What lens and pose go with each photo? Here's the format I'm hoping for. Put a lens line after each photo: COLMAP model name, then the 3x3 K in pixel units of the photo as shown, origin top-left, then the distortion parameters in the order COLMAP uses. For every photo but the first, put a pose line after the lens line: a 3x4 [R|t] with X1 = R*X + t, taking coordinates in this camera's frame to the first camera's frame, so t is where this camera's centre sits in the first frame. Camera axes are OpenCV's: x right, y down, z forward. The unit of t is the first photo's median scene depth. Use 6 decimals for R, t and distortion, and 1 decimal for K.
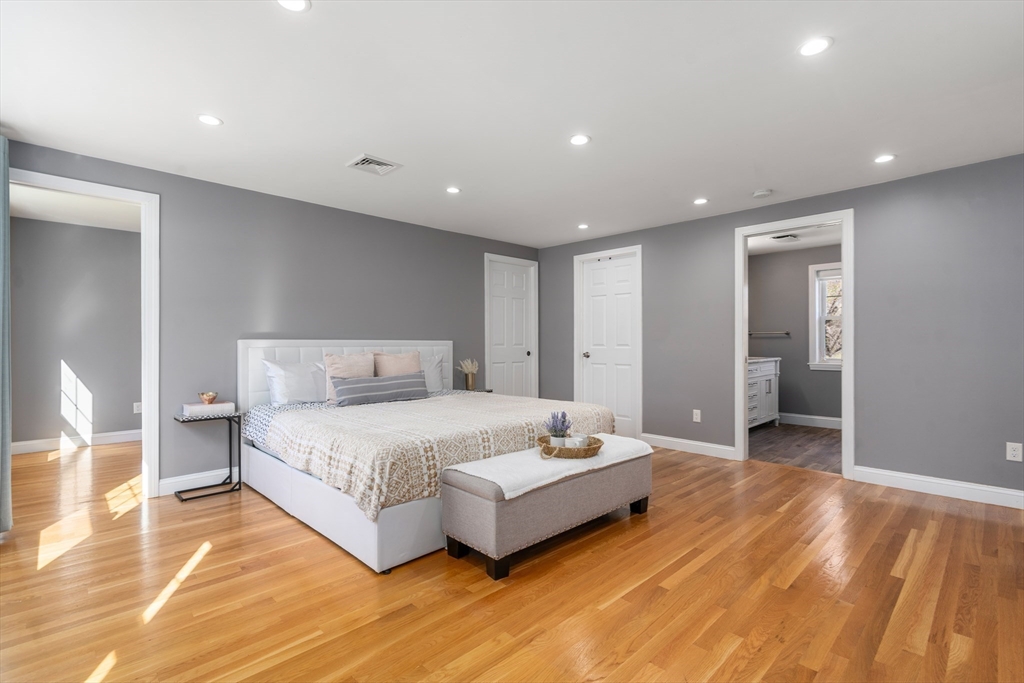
lens RADIAL K [[472.8, 0, 511.1], [0, 472.8, 343.5], [0, 0, 1]] dist [0.003174, 0.000396]
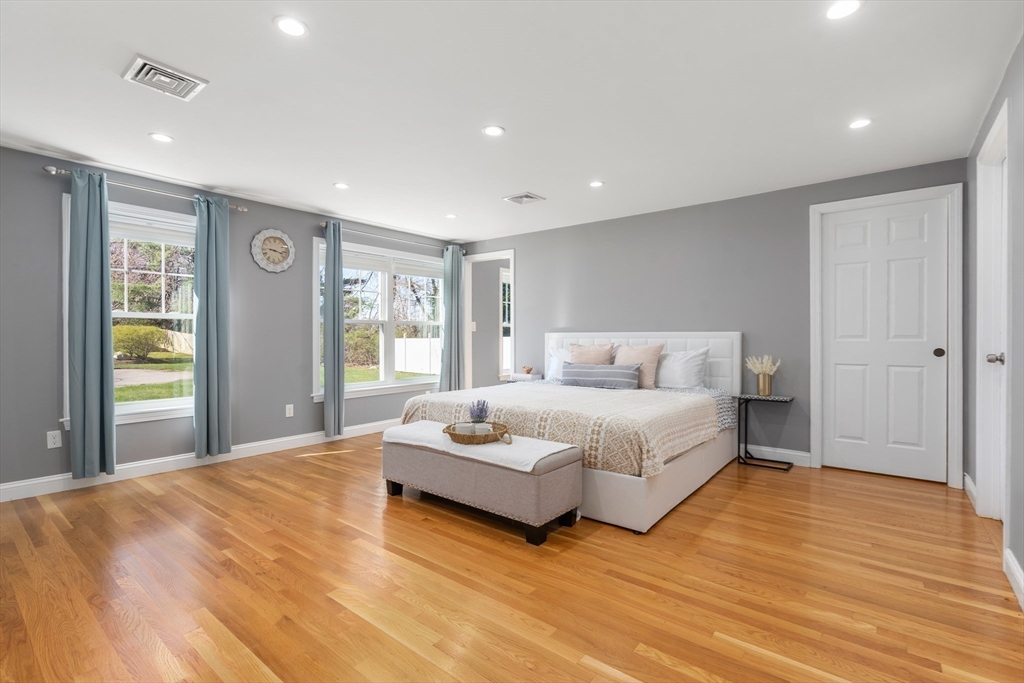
lens RADIAL K [[472.0, 0, 512.2], [0, 472.0, 335.5], [0, 0, 1]] dist [0.000350, 0.000042]
pose [[0.128202, 0.004763, -0.991737, 0.844866], [0.002501, 0.999984, 0.005126, -0.005118], [0.991745, -0.003138, 0.128188, 0.672321]]
